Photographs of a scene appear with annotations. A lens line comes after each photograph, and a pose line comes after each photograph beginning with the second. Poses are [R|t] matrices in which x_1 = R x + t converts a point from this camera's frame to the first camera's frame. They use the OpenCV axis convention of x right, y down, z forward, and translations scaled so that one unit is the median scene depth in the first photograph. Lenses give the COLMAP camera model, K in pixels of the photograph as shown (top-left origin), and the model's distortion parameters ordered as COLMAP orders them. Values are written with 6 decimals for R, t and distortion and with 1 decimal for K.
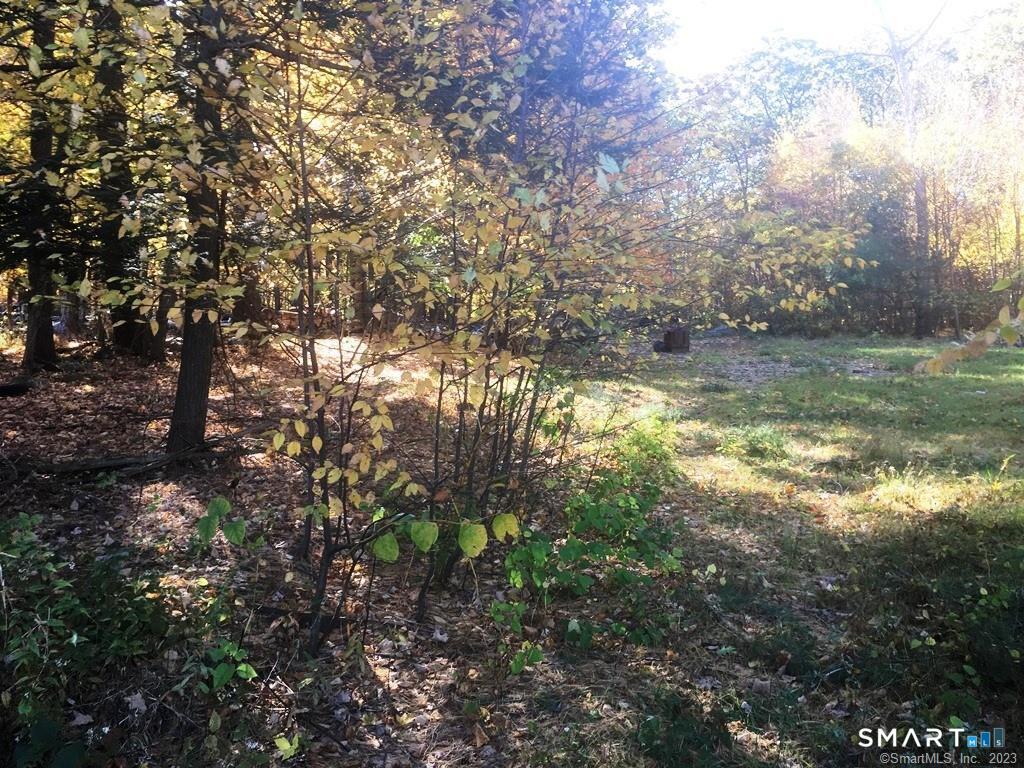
lens RADIAL K [[862.5, 0, 513.9], [0, 862.5, 377.0], [0, 0, 1]] dist [0.039545, -0.015878]
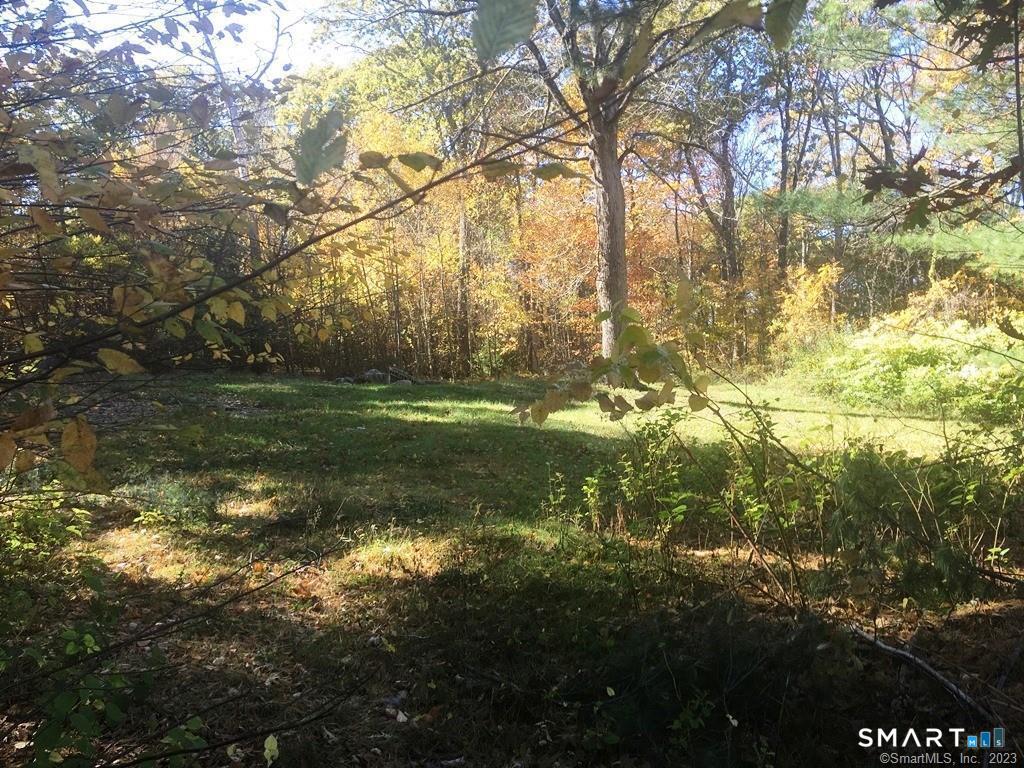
lens RADIAL K [[862.5, 0, 495.8], [0, 862.5, 383.3], [0, 0, 1]] dist [0.039545, -0.015878]
pose [[0.744564, 0.001605, 0.667549, -0.033496], [0.020951, 0.999448, -0.025771, -0.008622], [-0.667222, 0.033173, 0.744120, 0.231783]]
